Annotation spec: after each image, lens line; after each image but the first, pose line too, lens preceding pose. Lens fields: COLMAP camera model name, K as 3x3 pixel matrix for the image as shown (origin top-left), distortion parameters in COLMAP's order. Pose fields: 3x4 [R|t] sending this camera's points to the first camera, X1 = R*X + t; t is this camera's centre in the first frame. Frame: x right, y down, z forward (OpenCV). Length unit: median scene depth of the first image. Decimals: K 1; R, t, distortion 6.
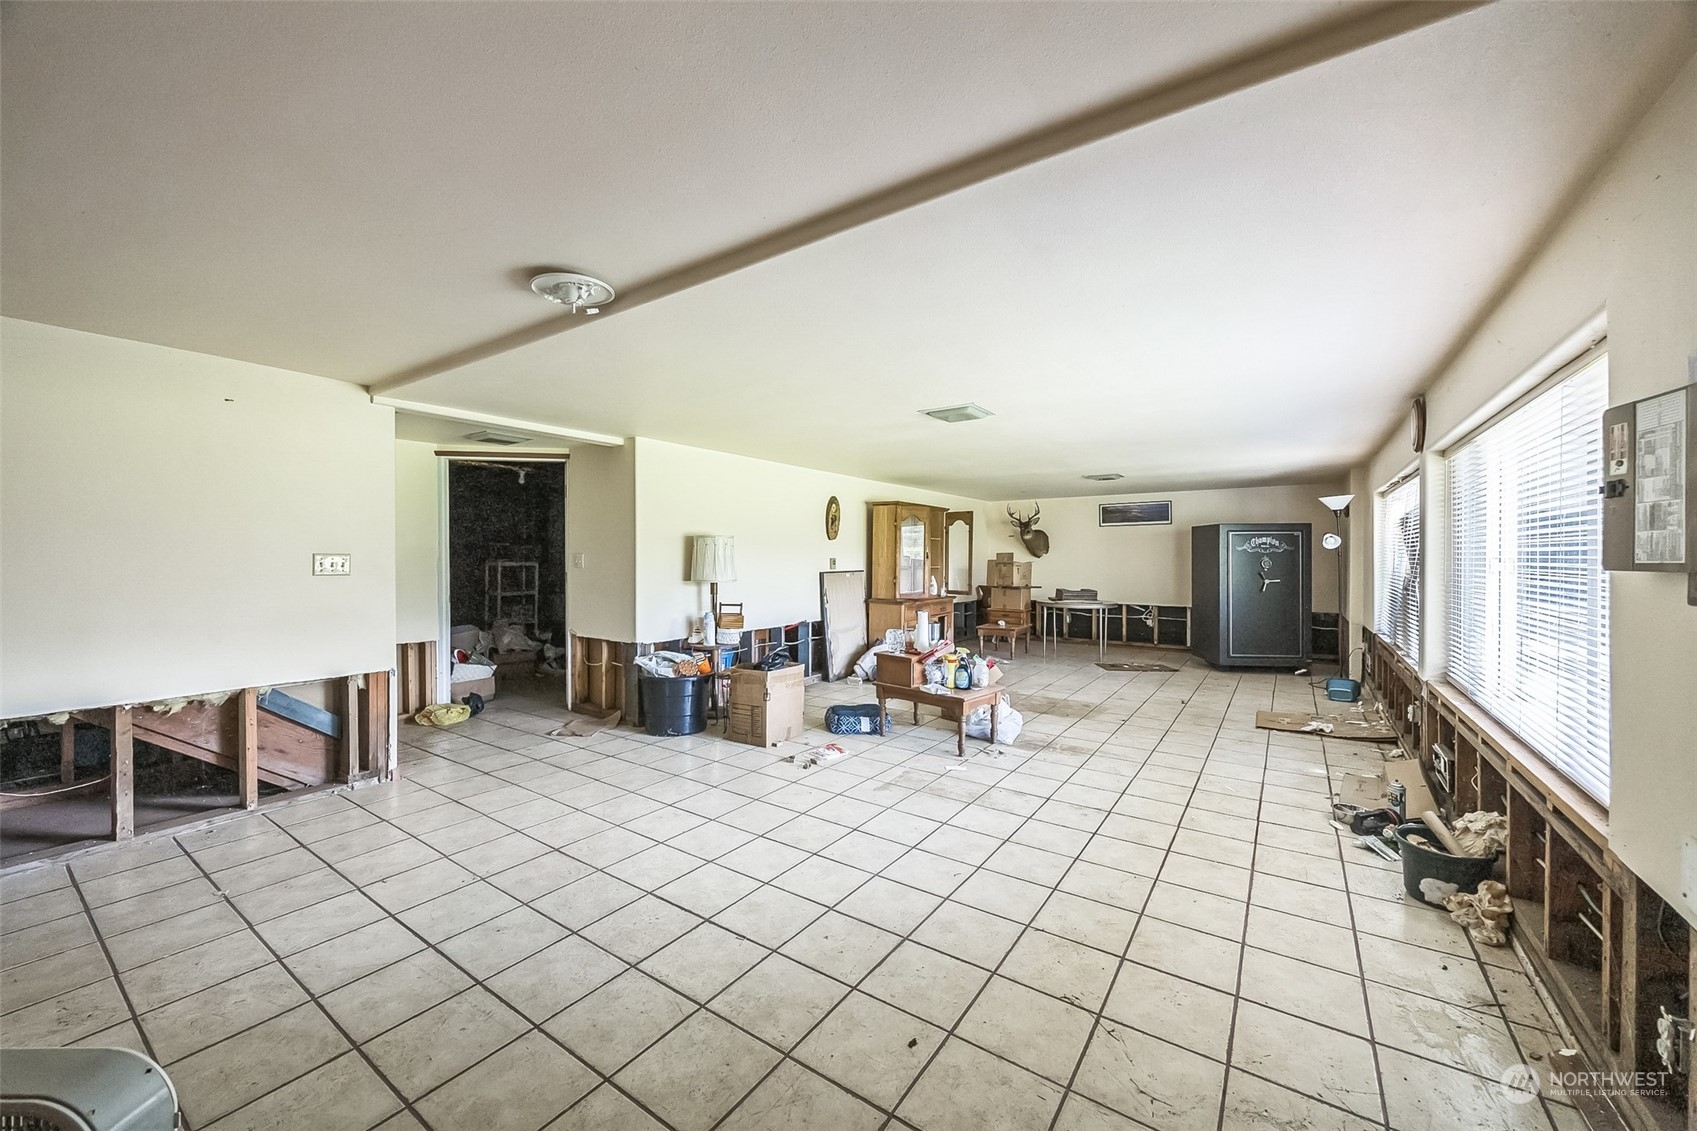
lens RADIAL K [[648.4, 0, 844.7], [0, 648.4, 559.3], [0, 0, 1]] dist [0.000170, -0.000093]
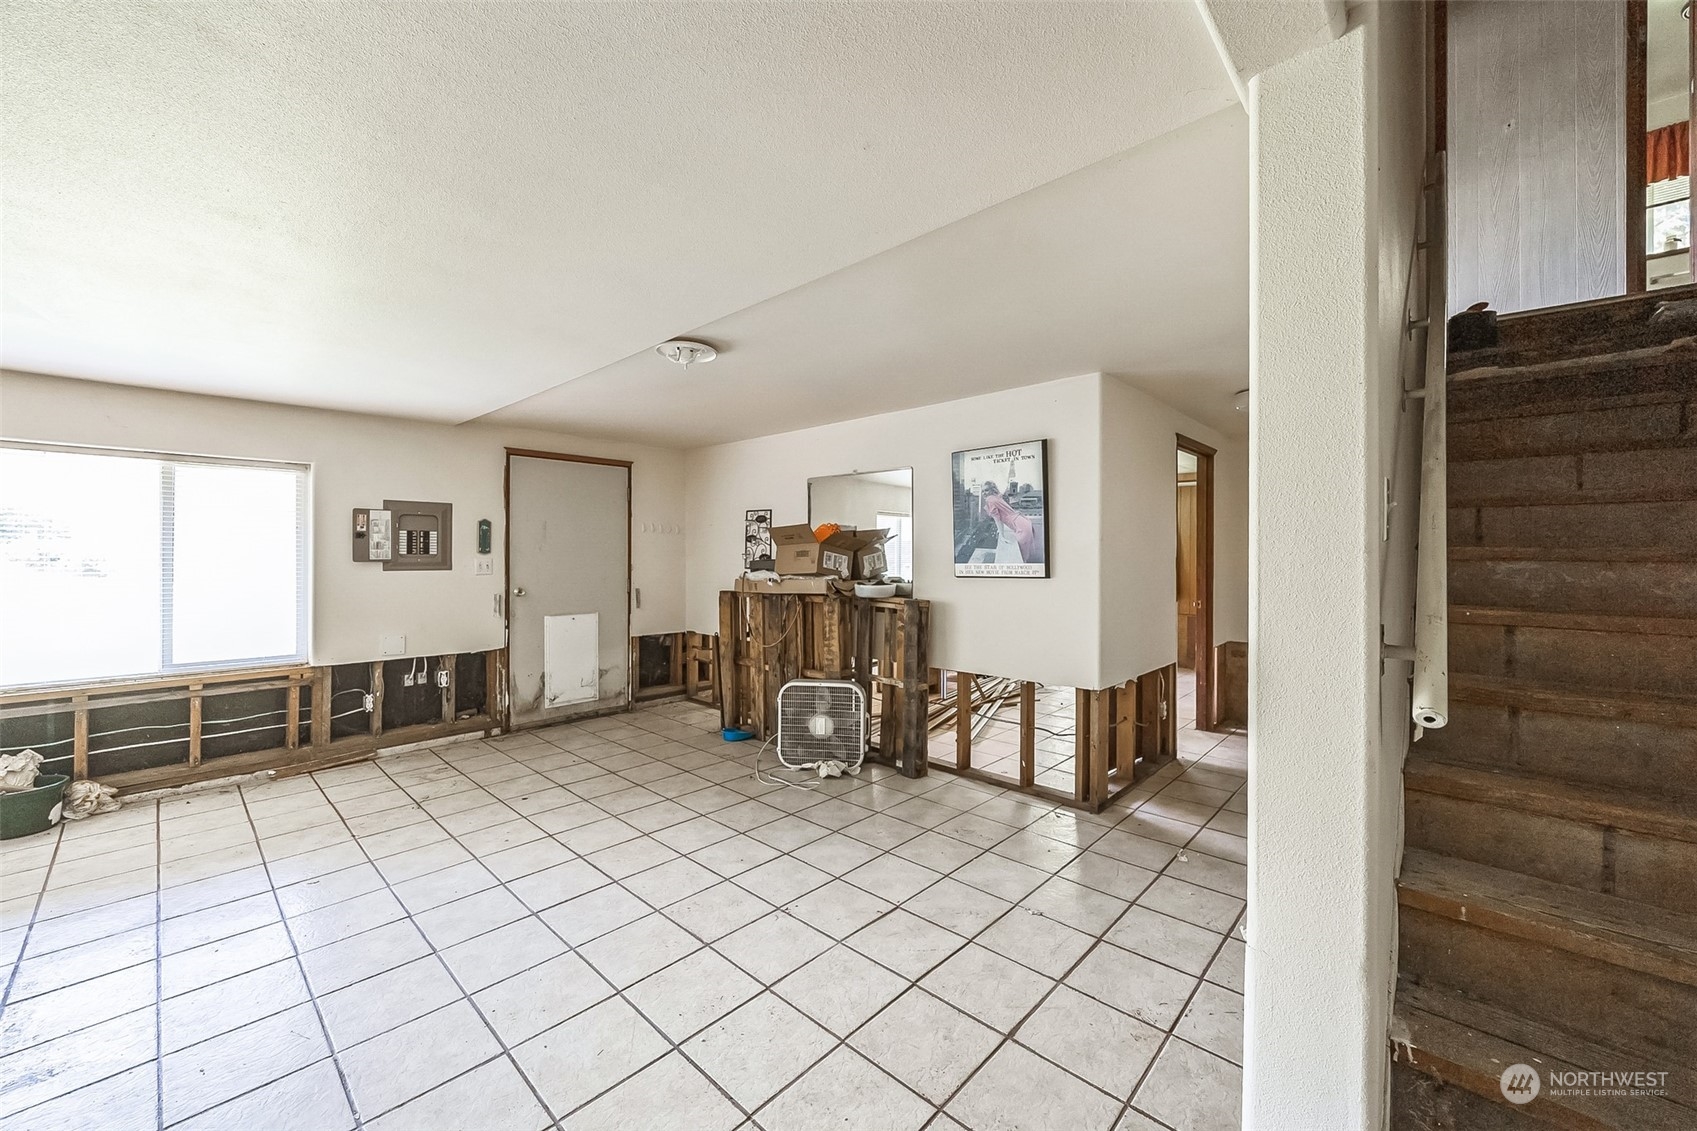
lens RADIAL K [[648.4, 0, 850.2], [0, 648.4, 558.2], [0, 0, 1]] dist [0.000170, -0.000093]
pose [[-0.989821, -0.004892, 0.142234, -1.161734], [-0.003560, 0.999947, 0.009621, -0.028890], [-0.142274, 0.009017, -0.989786, 2.795102]]
